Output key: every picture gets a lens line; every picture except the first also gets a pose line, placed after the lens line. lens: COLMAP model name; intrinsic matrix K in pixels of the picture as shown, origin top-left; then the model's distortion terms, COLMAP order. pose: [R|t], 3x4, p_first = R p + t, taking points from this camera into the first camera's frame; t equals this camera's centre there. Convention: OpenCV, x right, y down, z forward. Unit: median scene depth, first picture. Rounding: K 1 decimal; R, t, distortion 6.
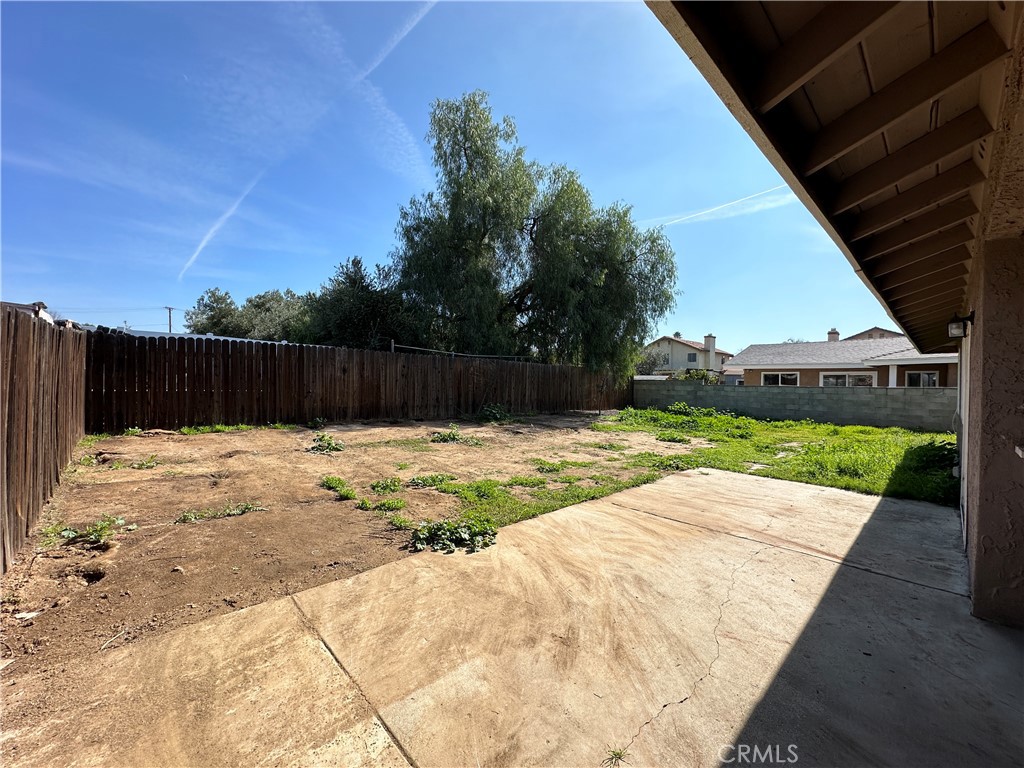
lens RADIAL K [[409.5, 0, 513.1], [0, 409.5, 381.7], [0, 0, 1]] dist [-0.002581, 0.000176]
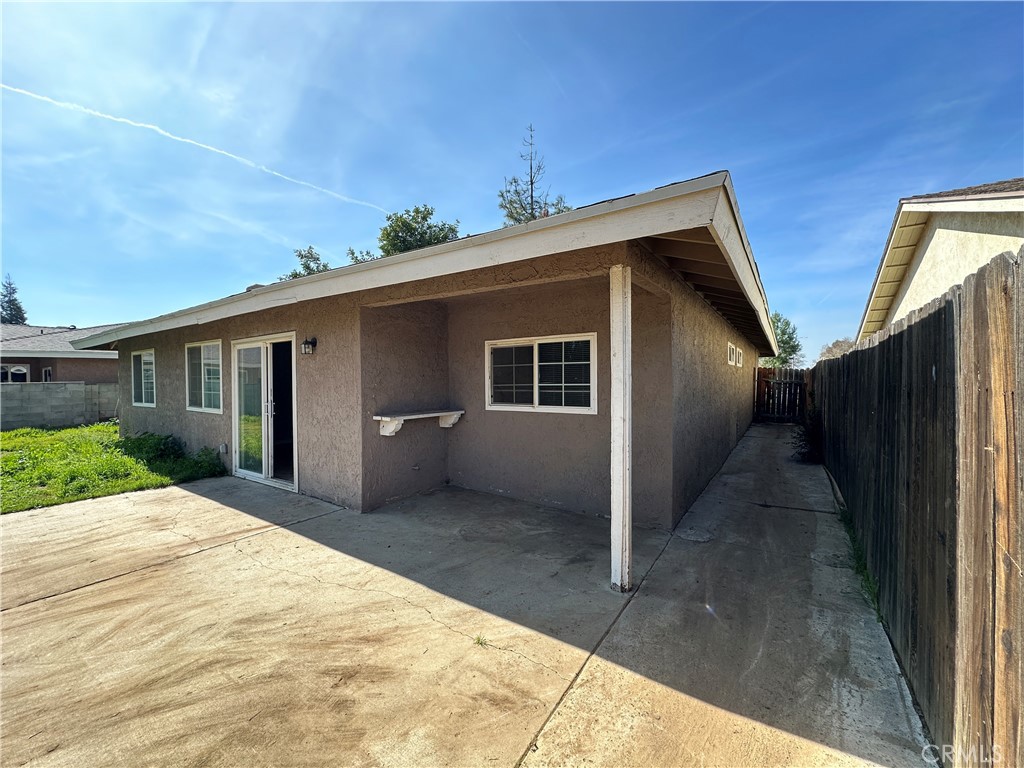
lens RADIAL K [[409.5, 0, 516.4], [0, 409.5, 384.6], [0, 0, 1]] dist [-0.002581, 0.000176]
pose [[-0.238784, -0.028289, 0.970661, -0.512743], [-0.001011, 0.999582, 0.028883, -0.028942], [-0.971072, 0.005916, -0.238713, 0.519468]]
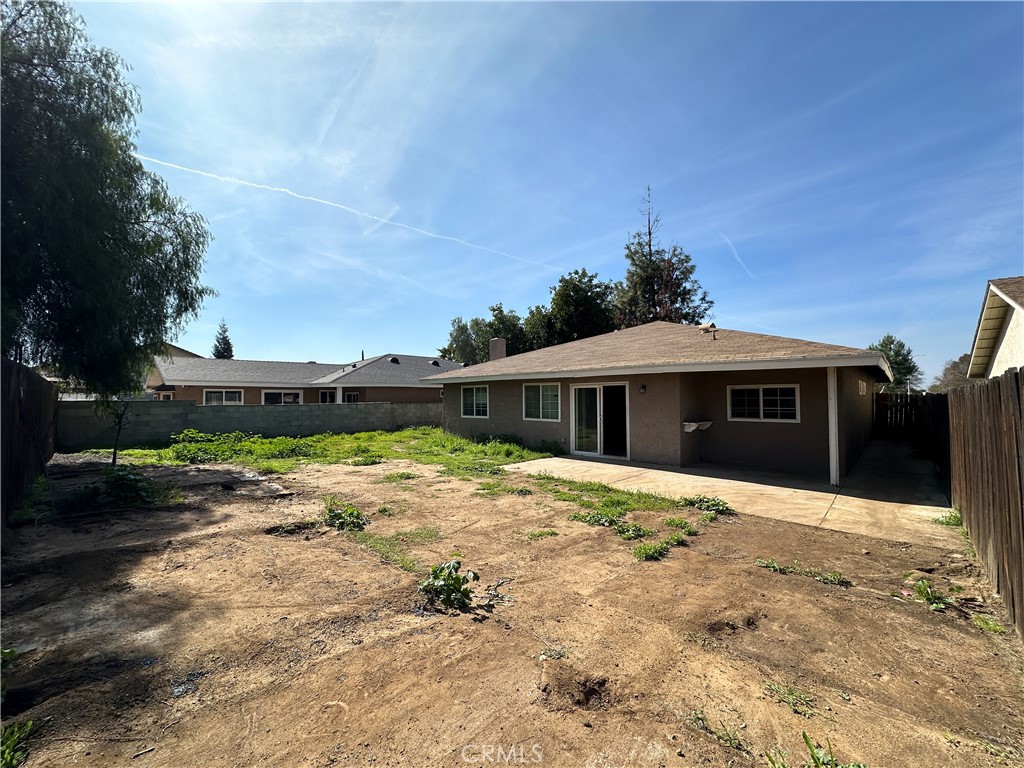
lens RADIAL K [[409.5, 0, 511.0], [0, 409.5, 389.7], [0, 0, 1]] dist [-0.002581, 0.000176]
pose [[-0.062851, 0.002267, 0.998020, -1.685143], [-0.000523, 0.999997, -0.002304, -0.097276], [-0.998023, -0.000666, -0.062850, 1.812376]]
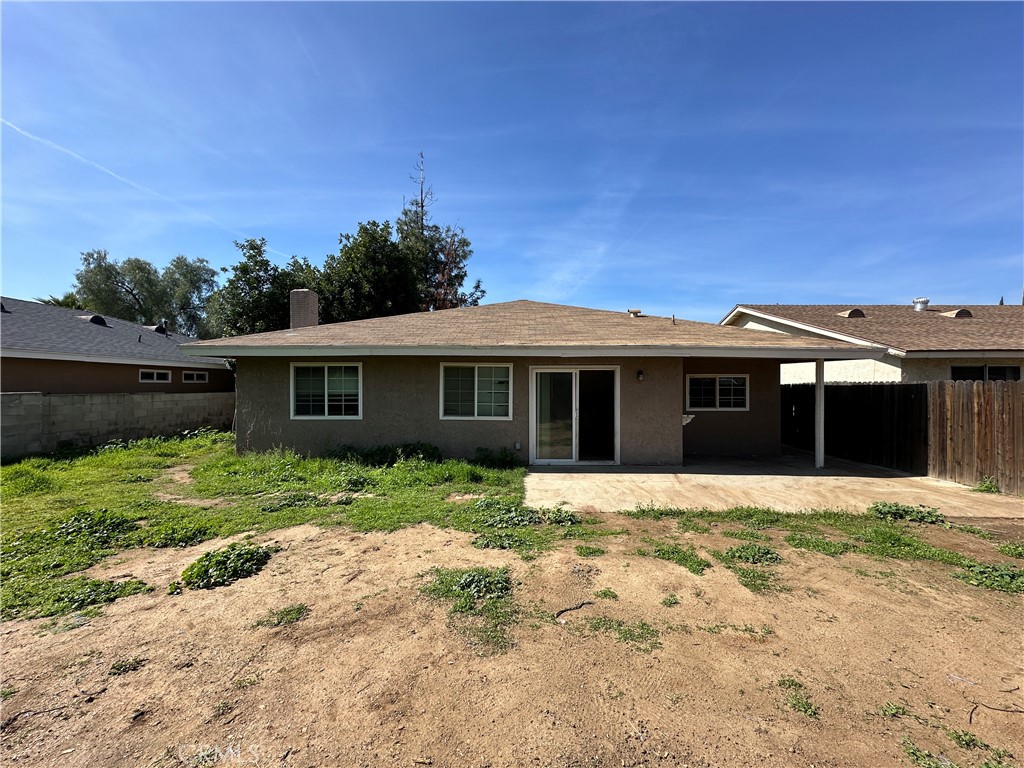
lens RADIAL K [[409.5, 0, 512.4], [0, 409.5, 388.2], [0, 0, 1]] dist [-0.002581, 0.000176]
pose [[-0.729958, -0.024992, 0.683035, -0.126370], [-0.019301, 0.999686, 0.015951, -0.064953], [-0.683220, -0.001540, -0.730211, 2.802025]]
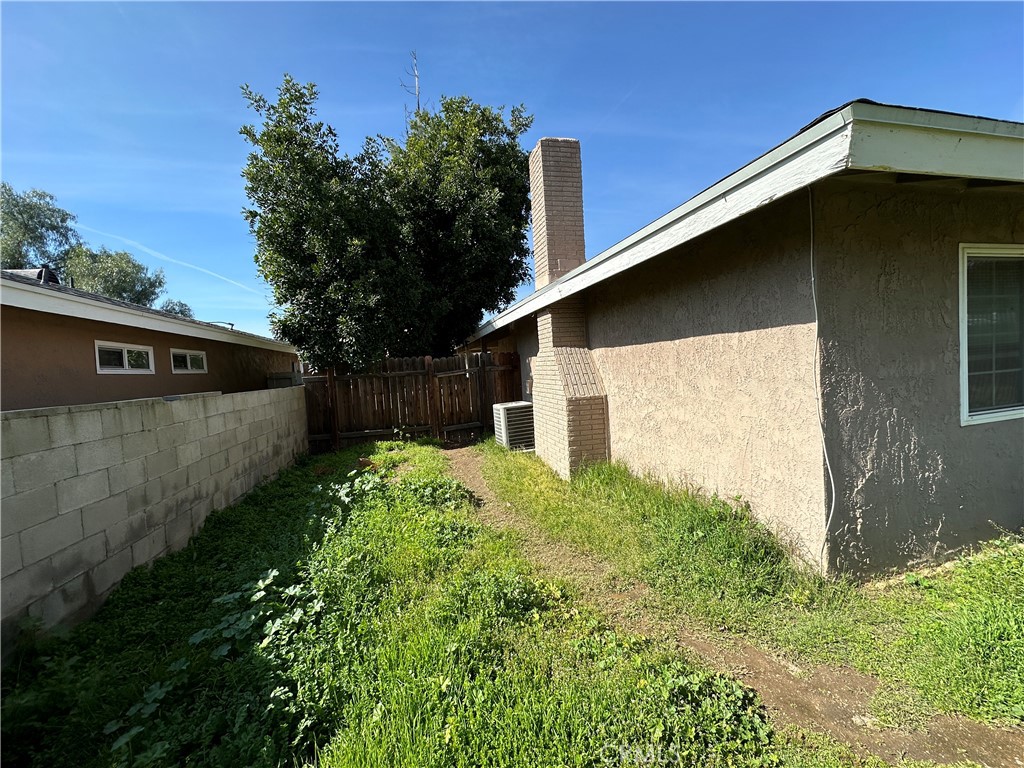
lens RADIAL K [[409.5, 0, 509.4], [0, 409.5, 384.4], [0, 0, 1]] dist [-0.002581, 0.000176]
pose [[-0.880215, 0.013291, 0.474388, 2.502104], [0.041724, 0.997904, 0.049459, 0.020603], [-0.472737, 0.063328, -0.878925, 2.973637]]
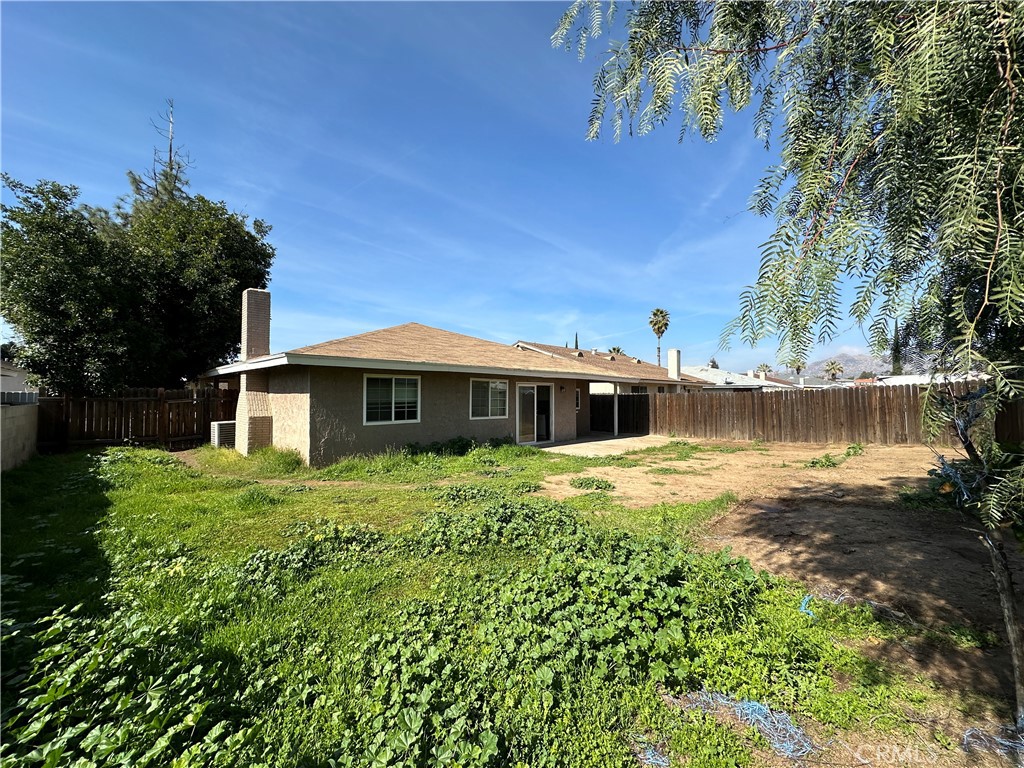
lens RADIAL K [[409.5, 0, 512.9], [0, 409.5, 385.1], [0, 0, 1]] dist [-0.002581, 0.000176]
pose [[-0.998906, -0.023032, -0.040706, 1.413898], [-0.021822, 0.999314, -0.029921, -0.025533], [0.041367, -0.029000, -0.998723, 4.412742]]
